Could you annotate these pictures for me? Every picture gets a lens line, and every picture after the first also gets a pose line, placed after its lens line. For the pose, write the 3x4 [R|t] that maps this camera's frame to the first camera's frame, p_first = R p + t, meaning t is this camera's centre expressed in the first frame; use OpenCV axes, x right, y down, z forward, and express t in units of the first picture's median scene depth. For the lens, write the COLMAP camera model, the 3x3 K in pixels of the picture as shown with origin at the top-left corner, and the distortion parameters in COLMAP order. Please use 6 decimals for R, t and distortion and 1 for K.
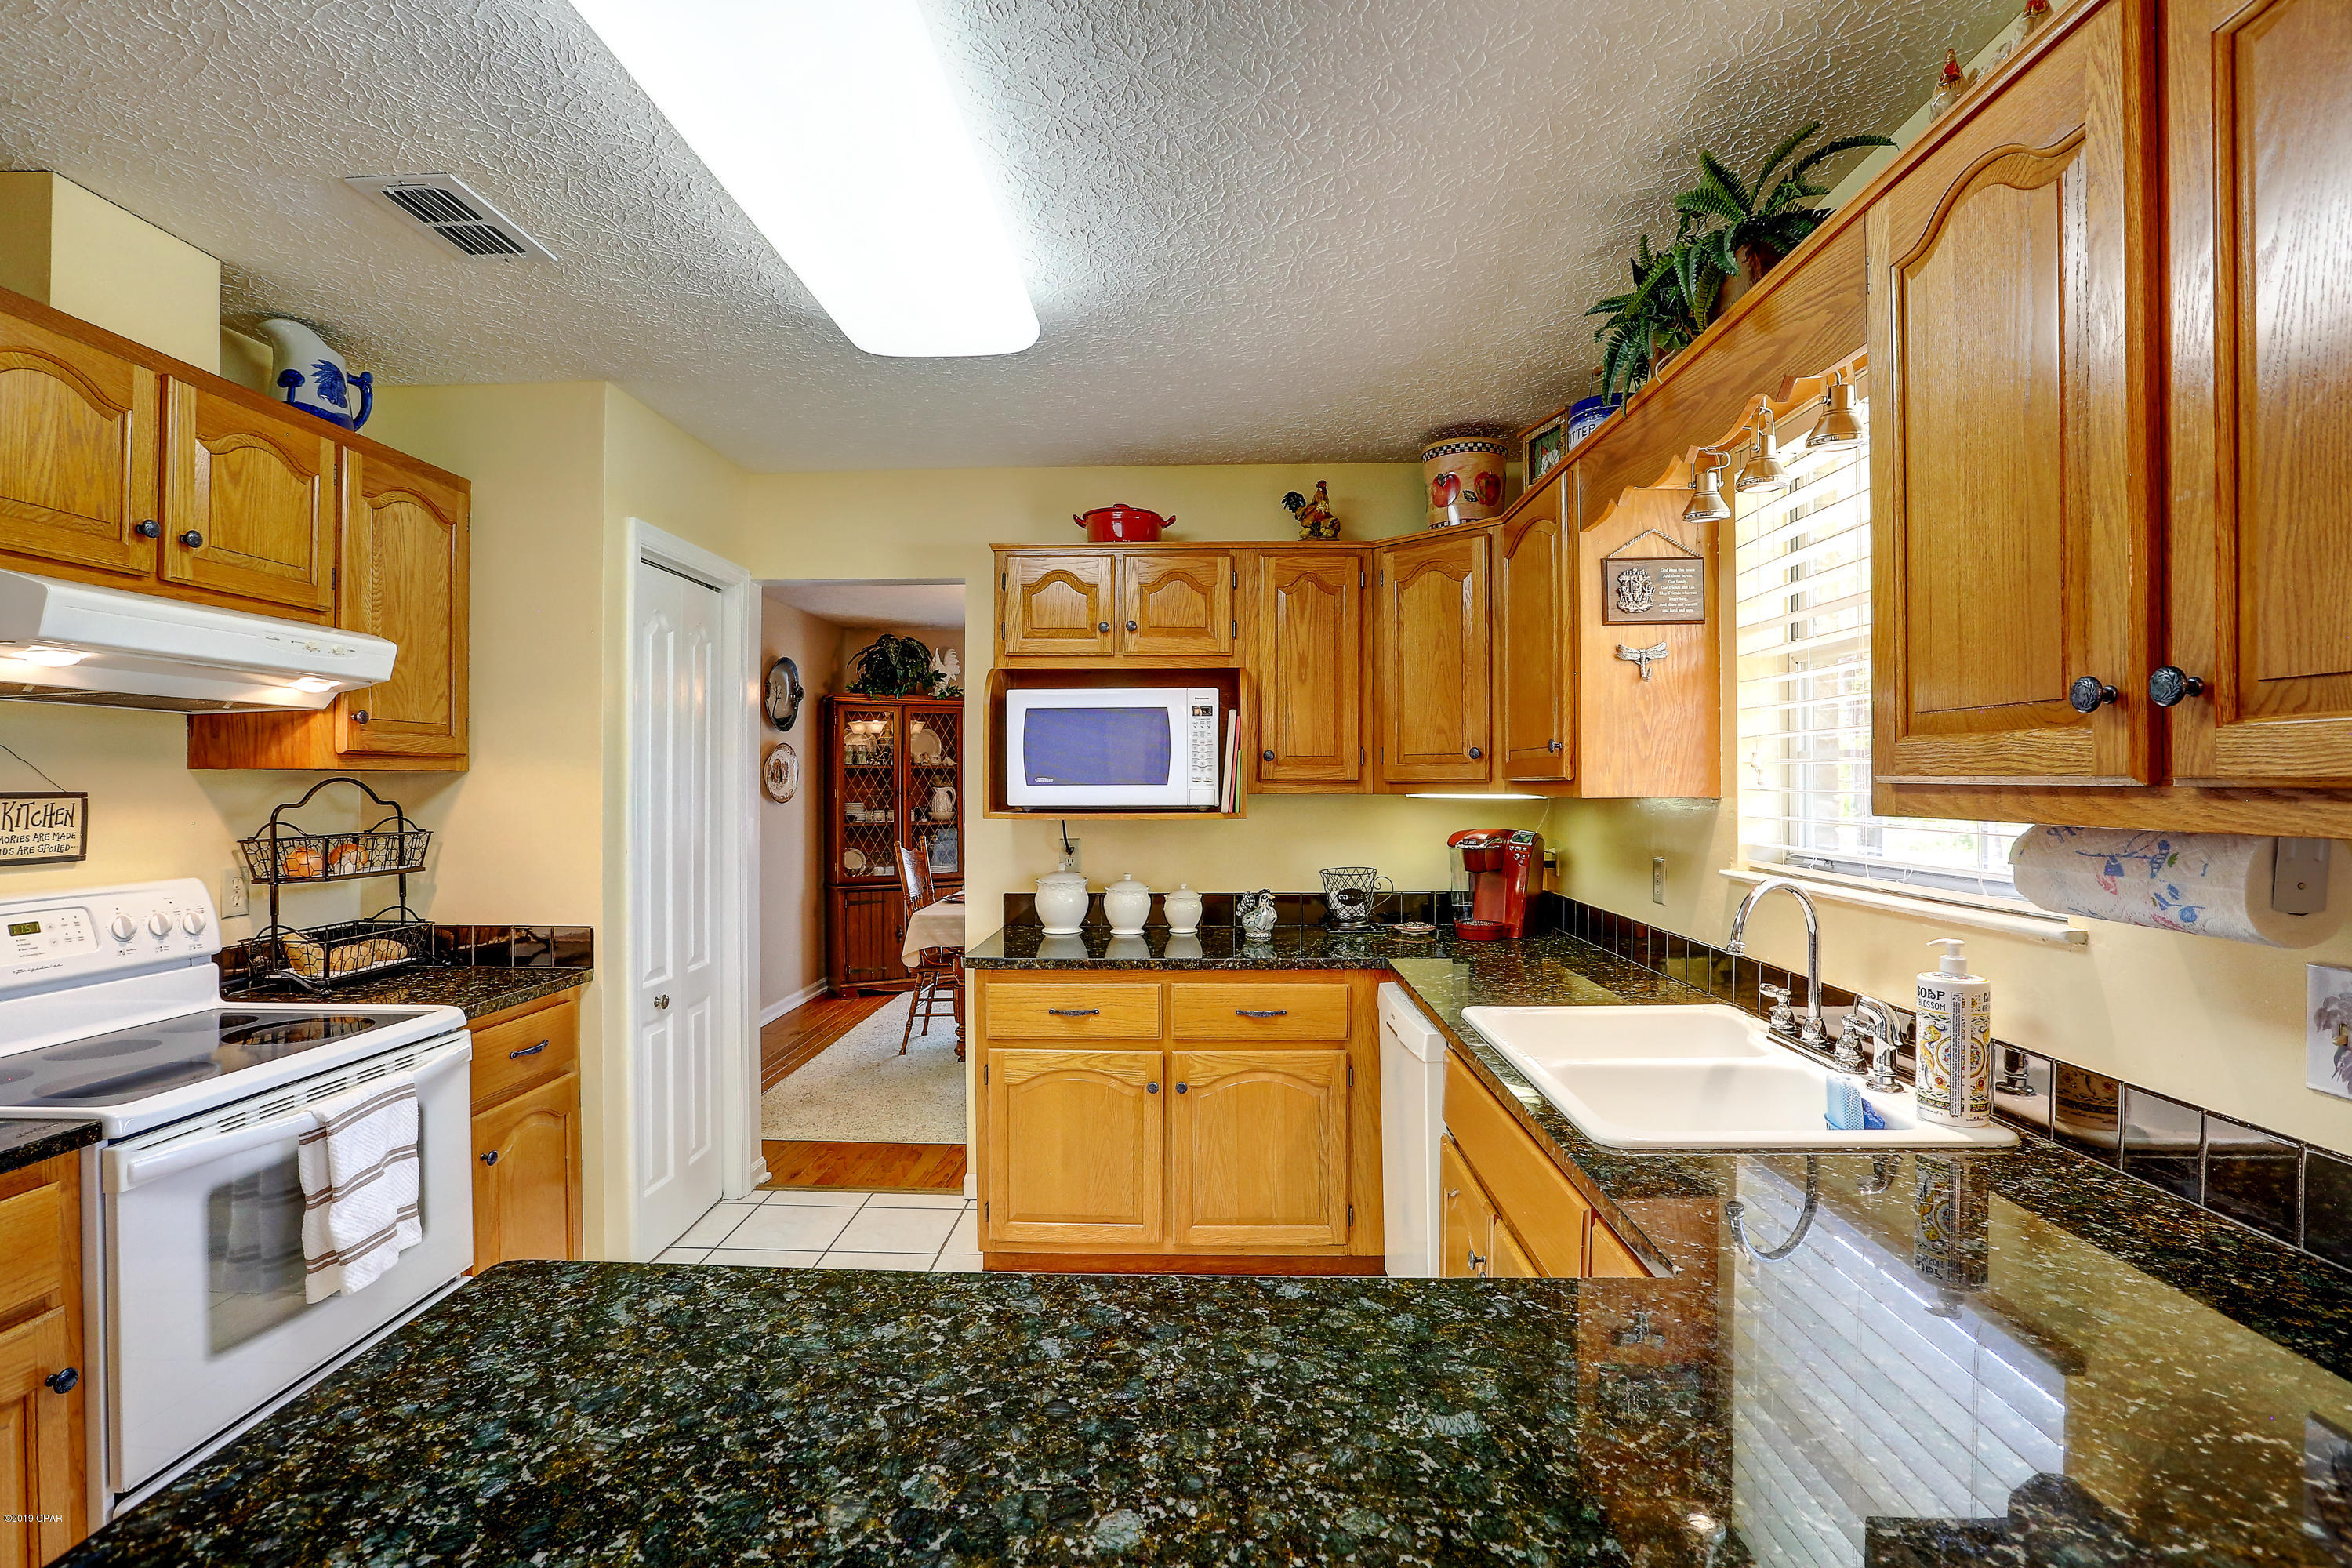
lens RADIAL K [[1083.4, 0, 1176.0], [0, 1083.4, 784.0], [0, 0, 1]] dist [-0.062972, 0.026395]
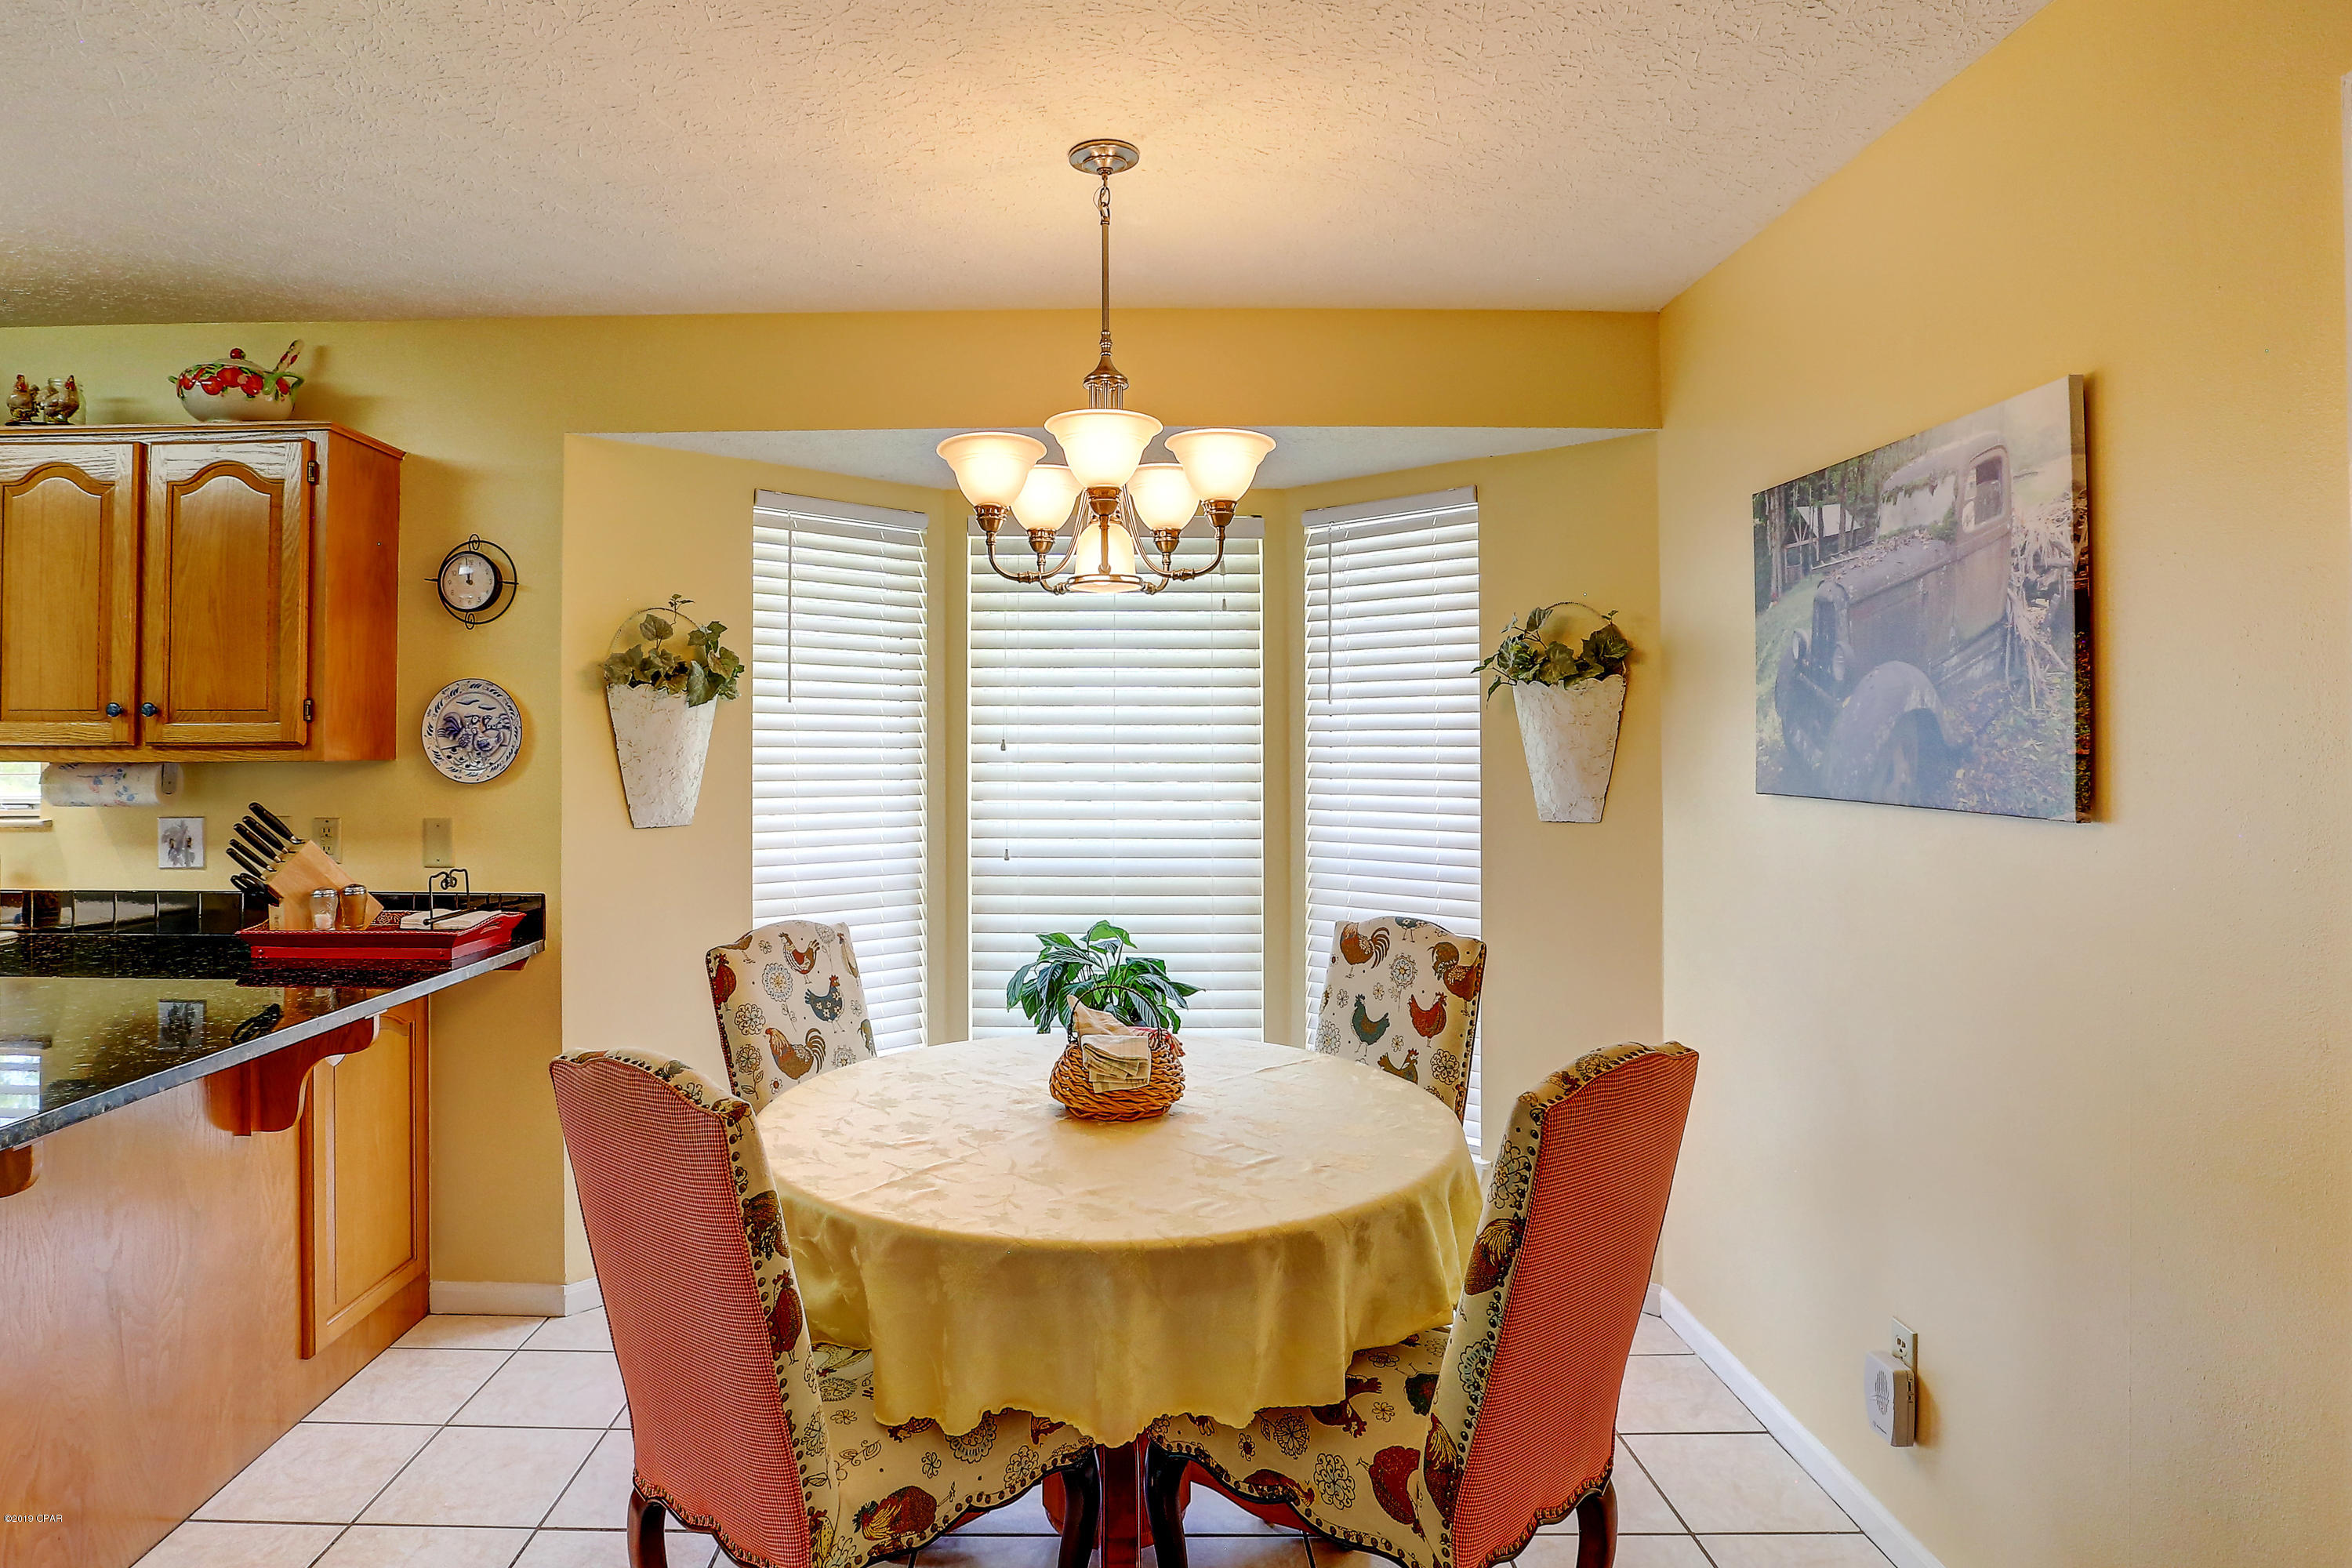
lens RADIAL K [[1329.4, 0, 1110.2], [0, 1329.4, 732.1], [0, 0, 1]] dist [-0.067185, 0.027231]
pose [[-0.027942, 0.010677, 0.999553, -0.740397], [0.004533, 0.999934, -0.010554, 0.004392], [-0.999599, 0.004236, -0.027989, -0.424763]]
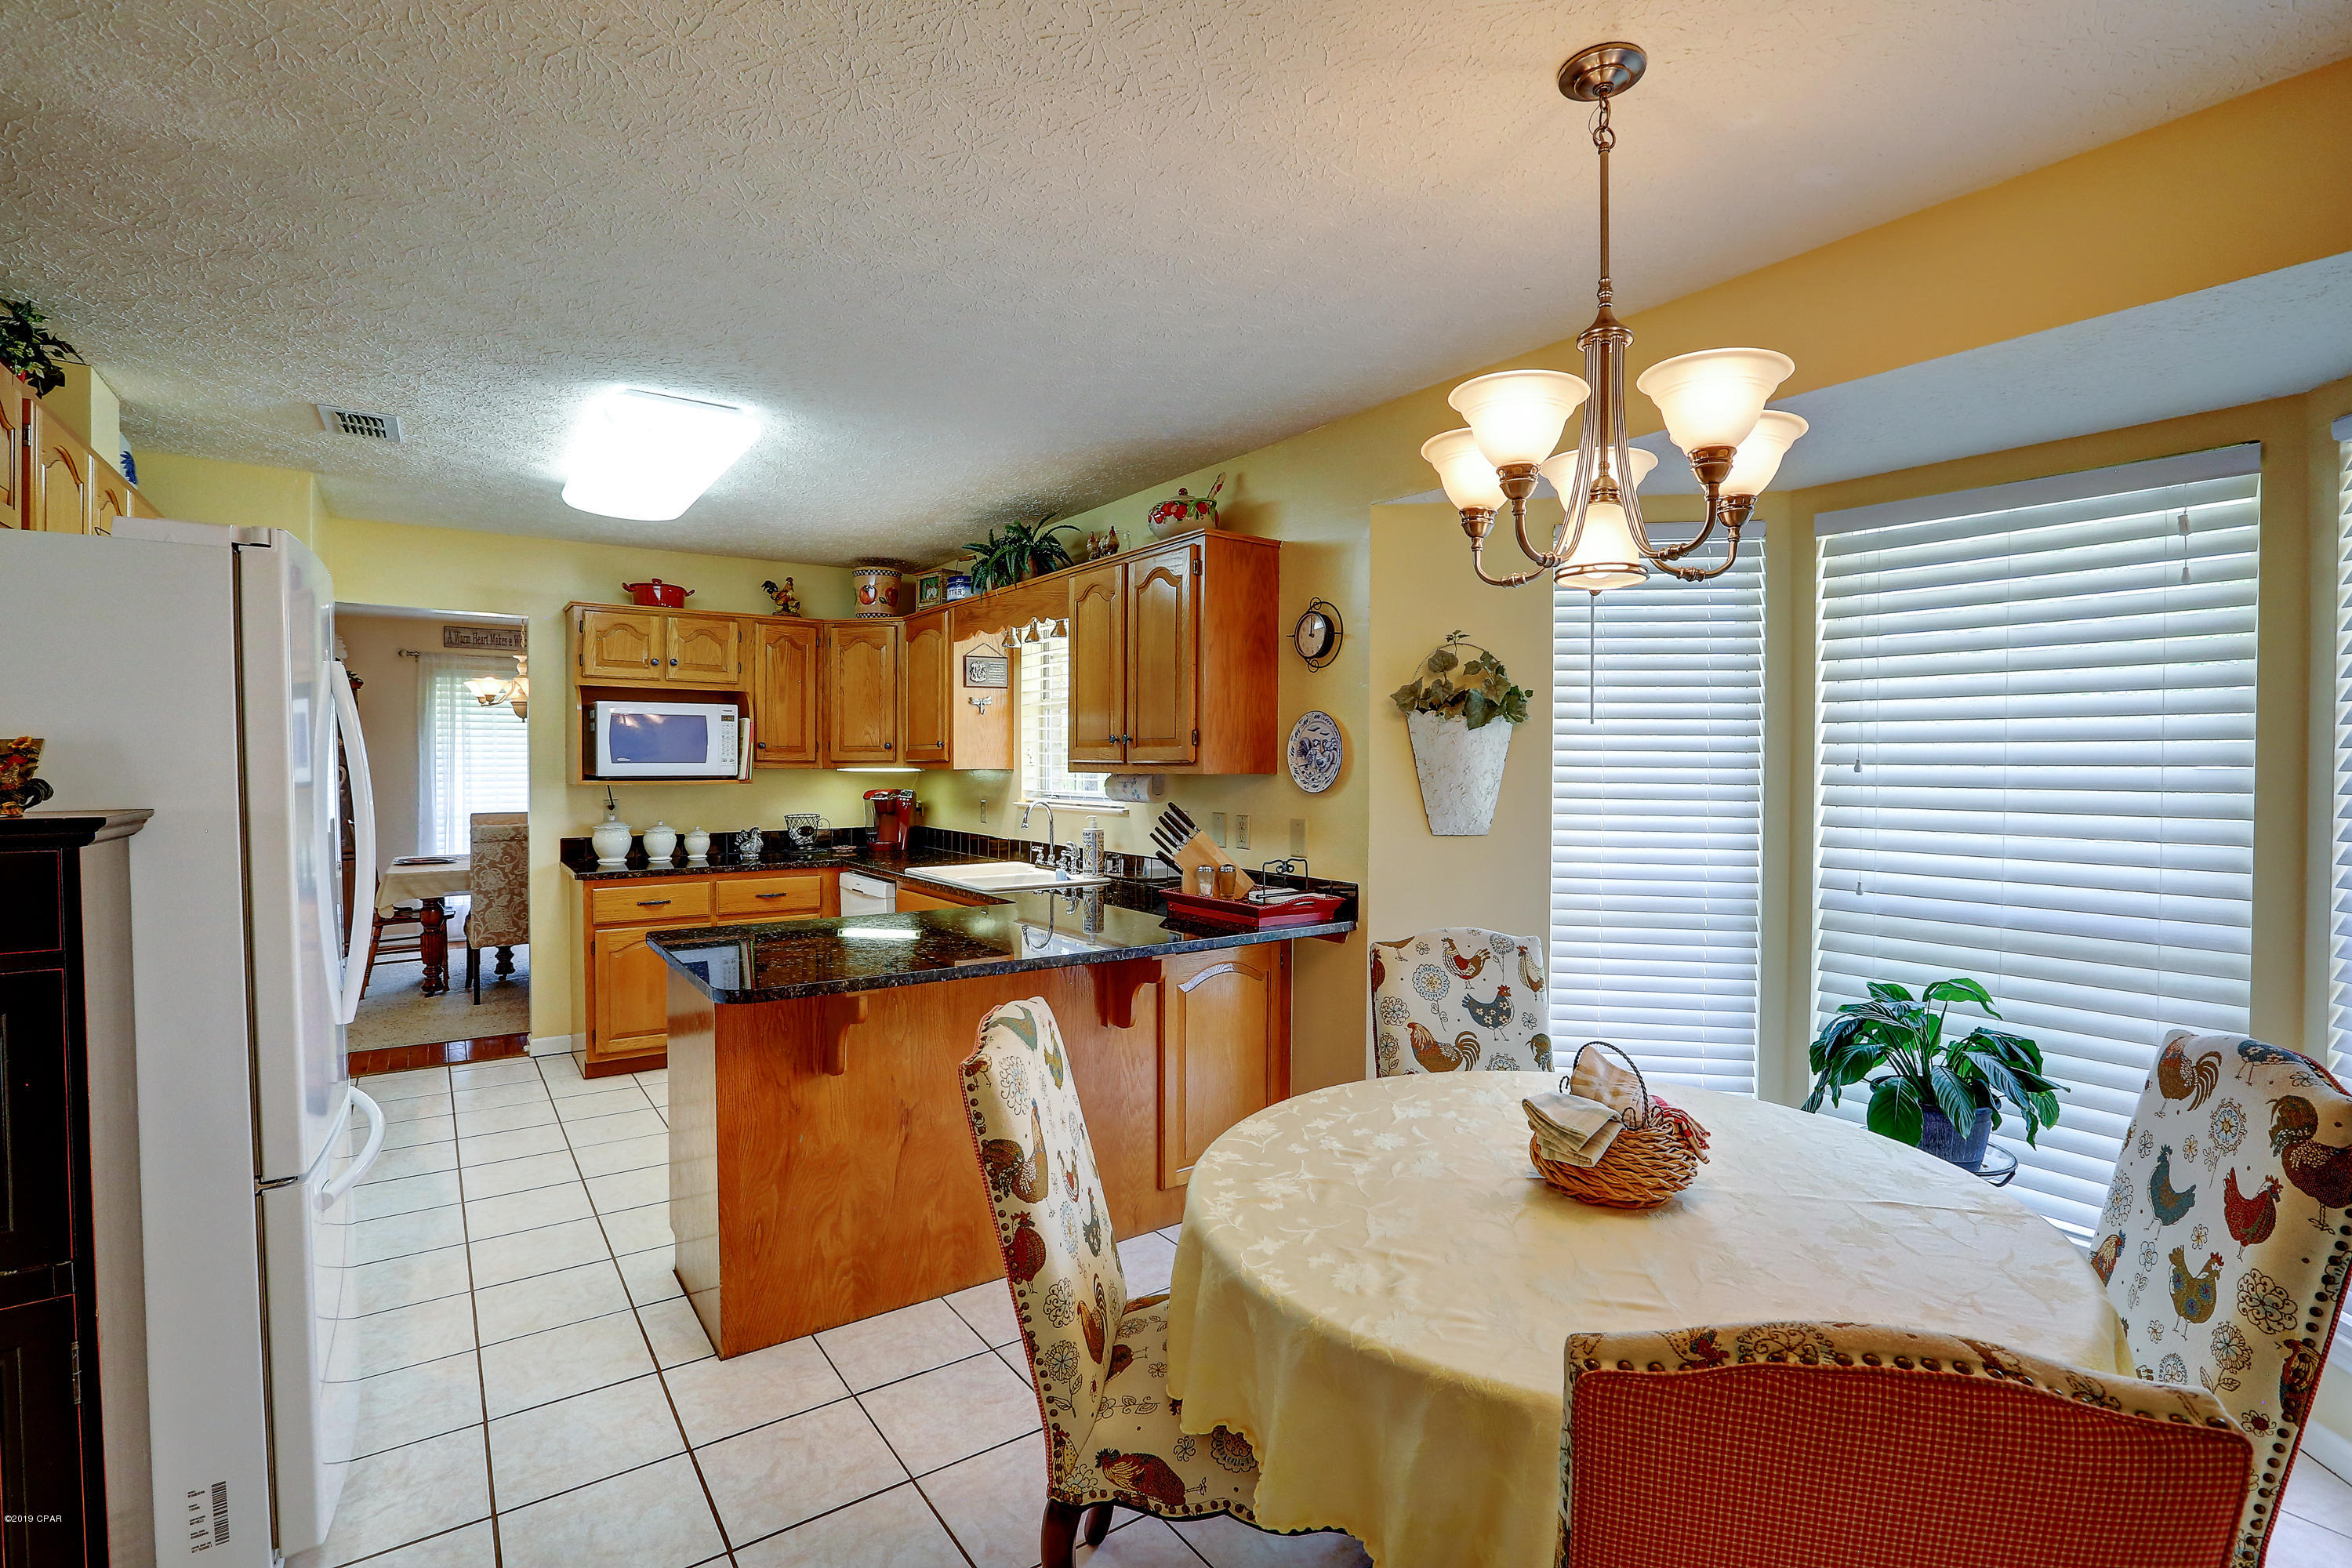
lens RADIAL K [[1083.4, 0, 1176.0], [0, 1083.4, 784.0], [0, 0, 1]] dist [-0.062972, 0.026395]
pose [[0.795588, -0.008285, 0.605781, -0.446860], [-0.001847, 0.999869, 0.016100, 0.005459], [-0.605835, -0.013928, 0.795469, -0.757444]]
